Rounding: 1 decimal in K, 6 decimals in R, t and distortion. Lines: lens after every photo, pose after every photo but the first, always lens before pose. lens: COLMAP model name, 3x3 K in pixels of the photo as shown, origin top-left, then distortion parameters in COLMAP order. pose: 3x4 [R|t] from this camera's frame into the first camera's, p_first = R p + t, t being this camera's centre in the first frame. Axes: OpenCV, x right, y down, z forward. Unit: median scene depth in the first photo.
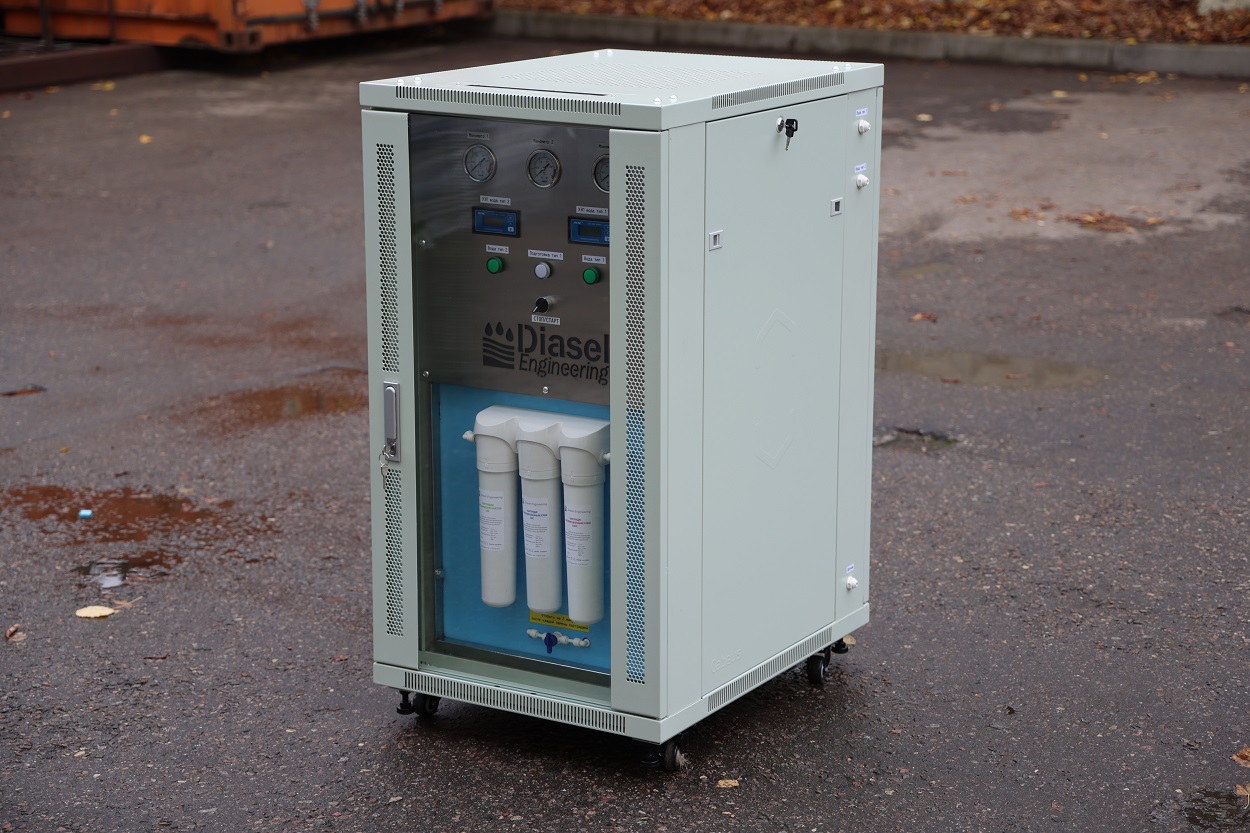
lens RADIAL K [[2571.1, 0, 622.4], [0, 2571.1, 418.9], [0, 0, 1]] dist [0.312327, 0.000000]
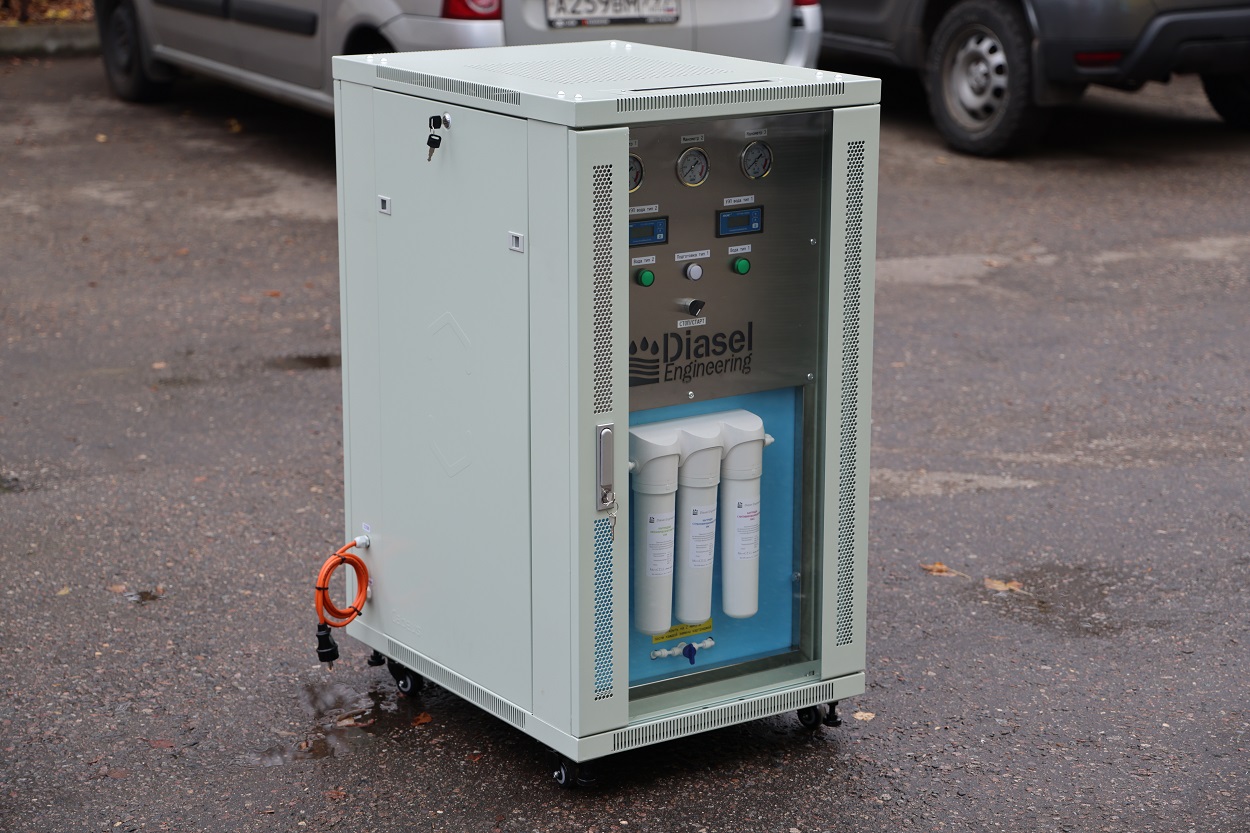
lens RADIAL K [[2571.1, 0, 625.3], [0, 2571.1, 412.4], [0, 0, 1]] dist [0.312327, 0.000000]
pose [[0.417959, -0.213399, 0.883046, -0.898966], [0.205742, 0.968999, 0.136789, -0.142750], [-0.884862, 0.124507, 0.448907, 0.588944]]
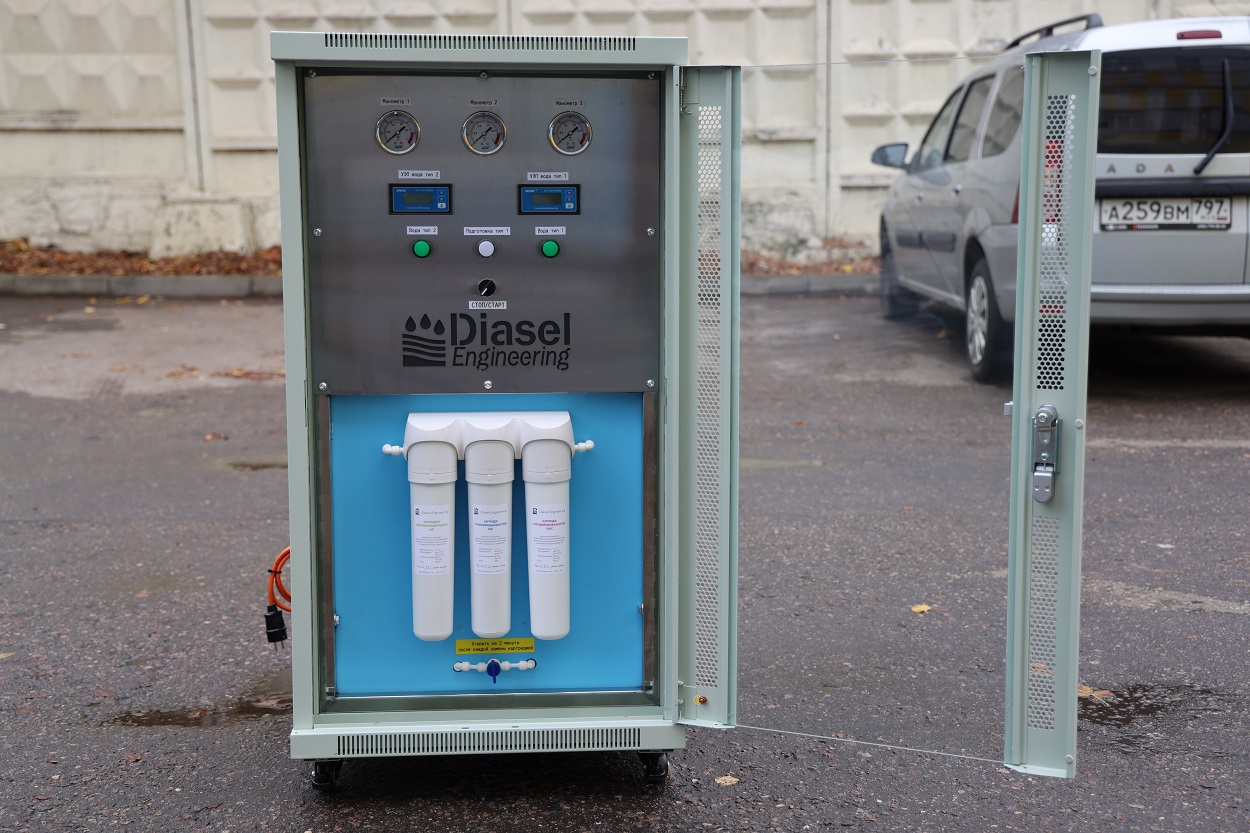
lens RADIAL K [[1673.8, 0, 617.7], [0, 1673.8, 415.8], [0, 0, 1]] dist [0.137938, 0.000000]
pose [[0.815460, -0.075877, 0.573818, -0.329562], [0.133512, 0.989294, -0.058919, 0.039977], [-0.563204, 0.124657, 0.816861, 0.499839]]
